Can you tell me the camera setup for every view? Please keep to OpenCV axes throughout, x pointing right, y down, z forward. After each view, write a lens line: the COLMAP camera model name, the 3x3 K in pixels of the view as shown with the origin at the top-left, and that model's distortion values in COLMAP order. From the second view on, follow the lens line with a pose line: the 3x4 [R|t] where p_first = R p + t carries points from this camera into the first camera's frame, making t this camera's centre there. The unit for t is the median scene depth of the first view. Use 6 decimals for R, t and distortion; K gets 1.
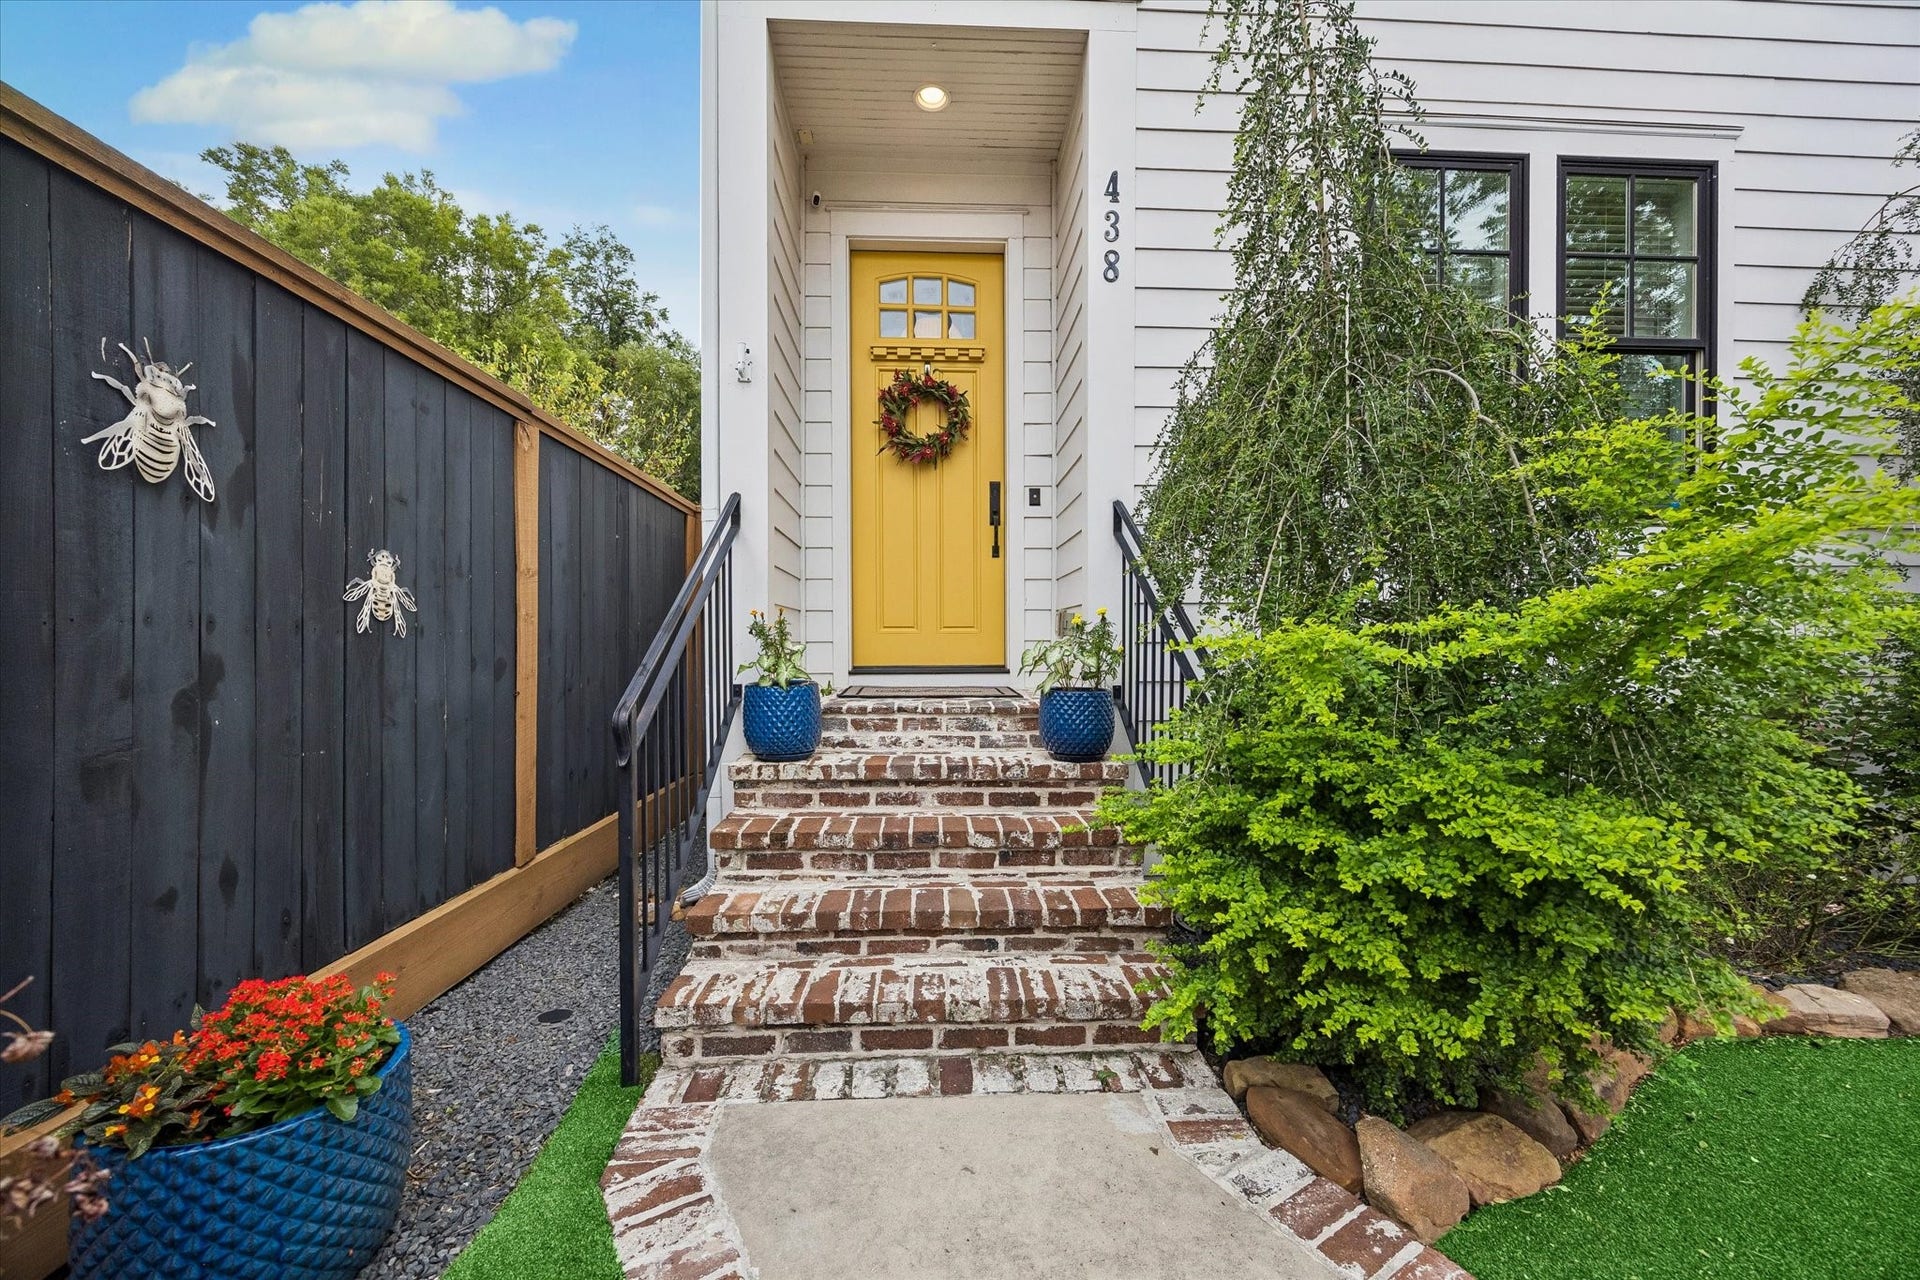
lens RADIAL K [[755.5, 0, 985.0], [0, 755.5, 648.8], [0, 0, 1]] dist [0.001659, 0.000163]
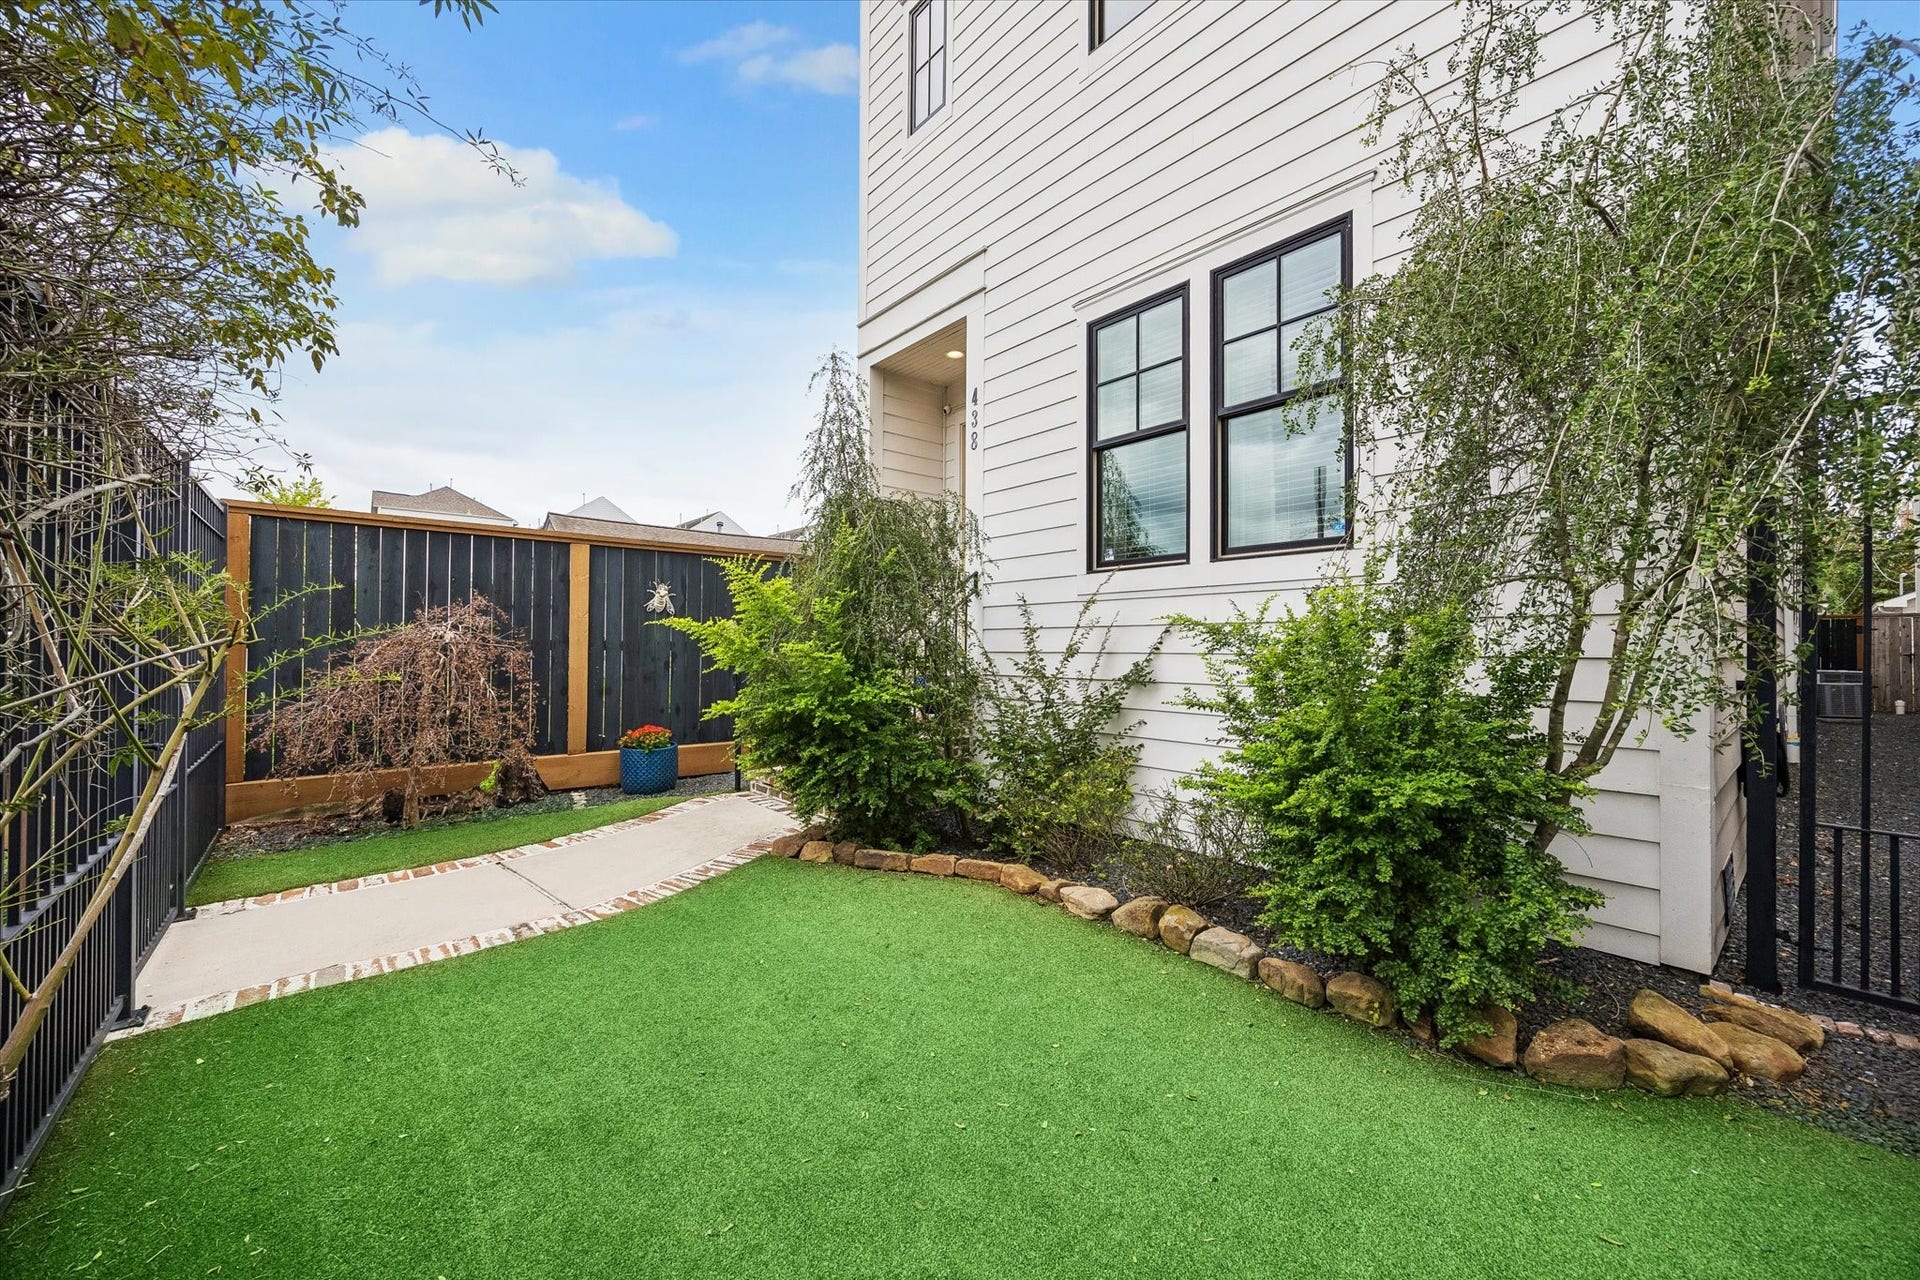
lens RADIAL K [[698.9, 0, 960.0], [0, 698.9, 640.0], [0, 0, 1]] dist [0.000406, 0.000019]
pose [[0.622869, -0.003076, -0.782320, 1.521773], [-0.005977, 0.999944, -0.008690, -0.023891], [0.782303, 0.010088, 0.622816, -0.051337]]
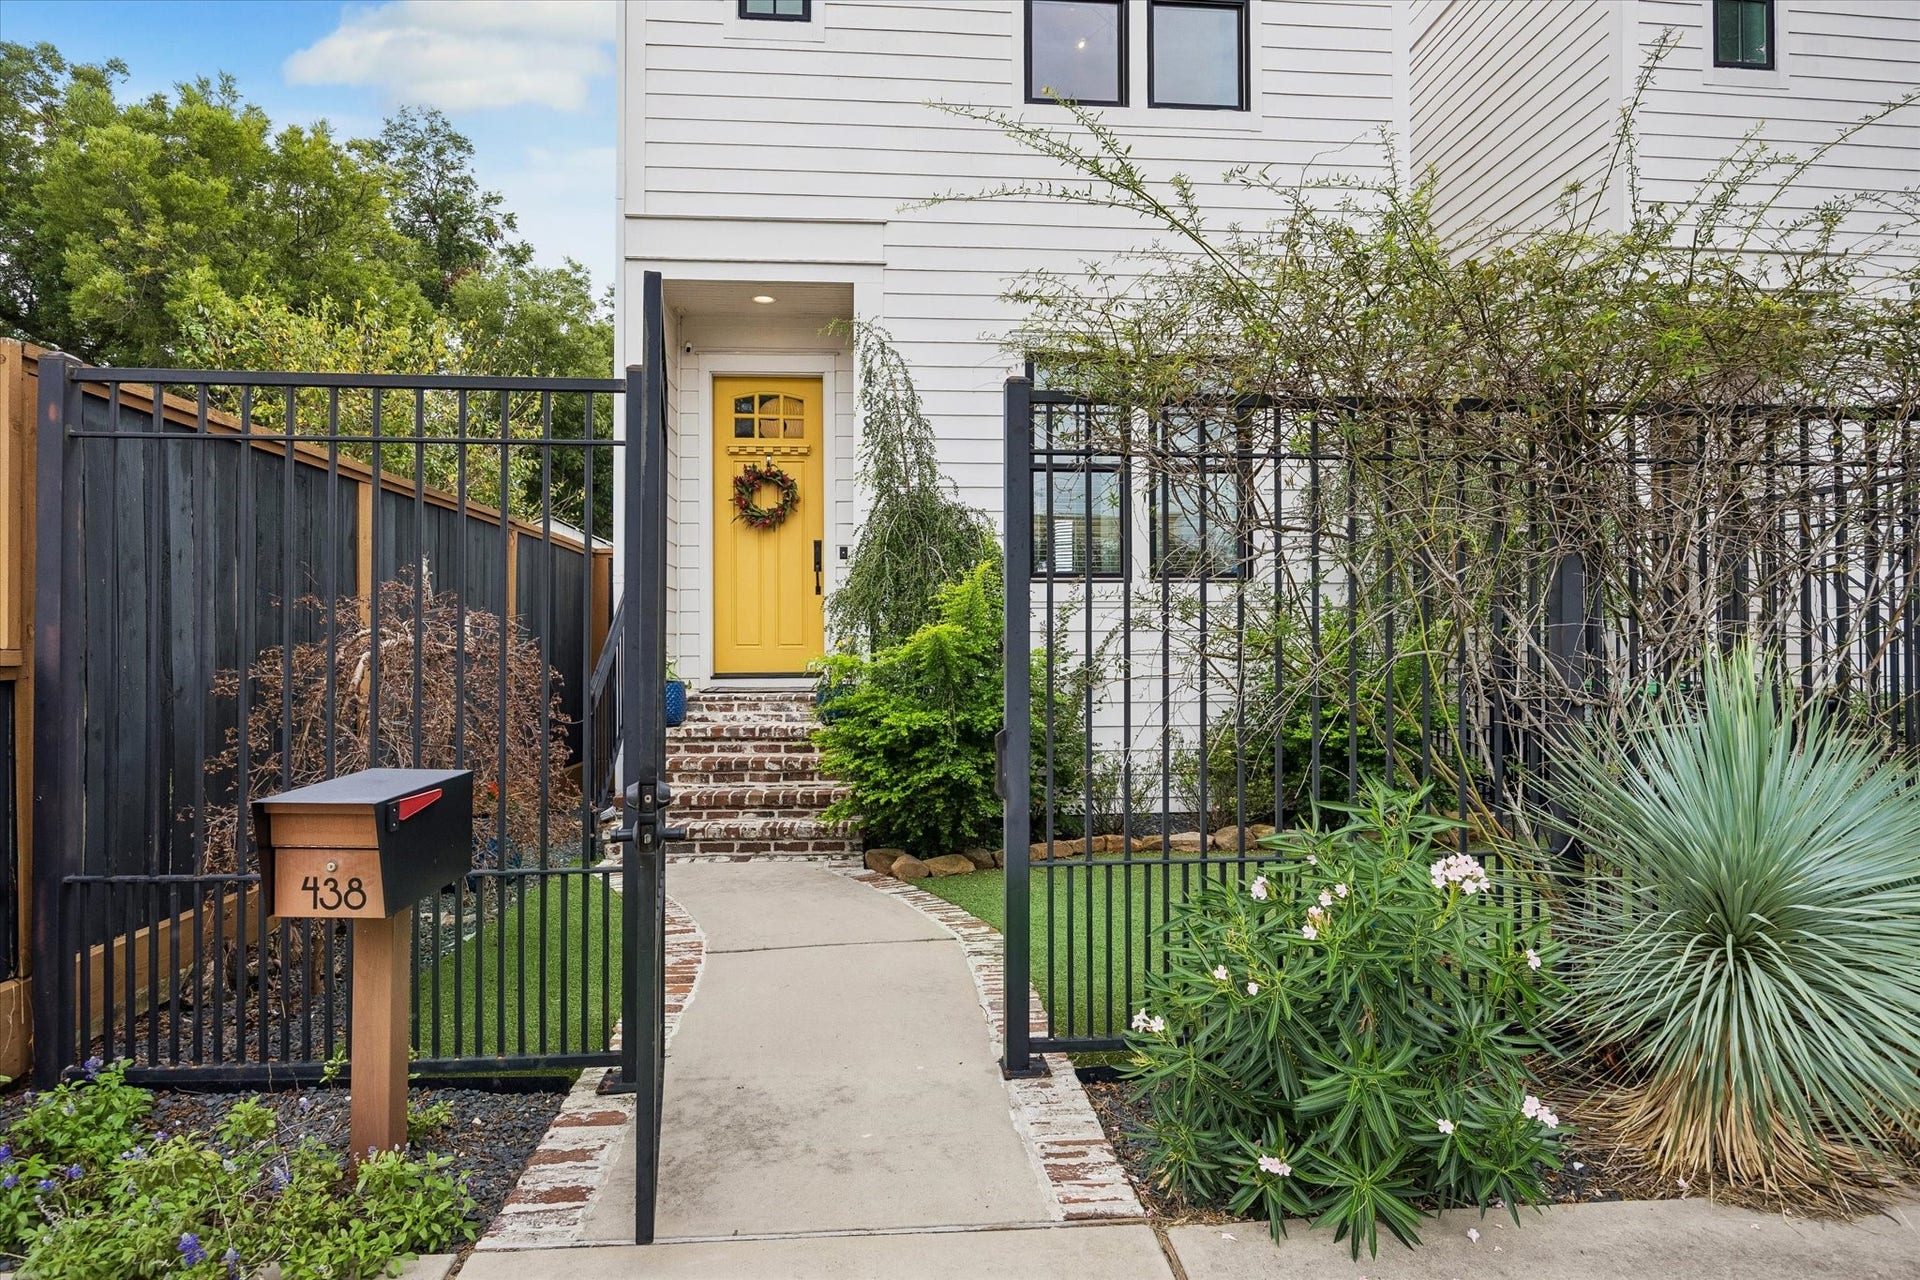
lens RADIAL K [[983.1, 0, 960.0], [0, 983.1, 640.0], [0, 0, 1]] dist [0.013522, 0.000571]
pose [[0.999598, -0.001557, 0.028311, 0.323085], [0.002026, 0.999861, -0.016520, -0.010302], [-0.028281, 0.016571, 0.999463, -1.182502]]
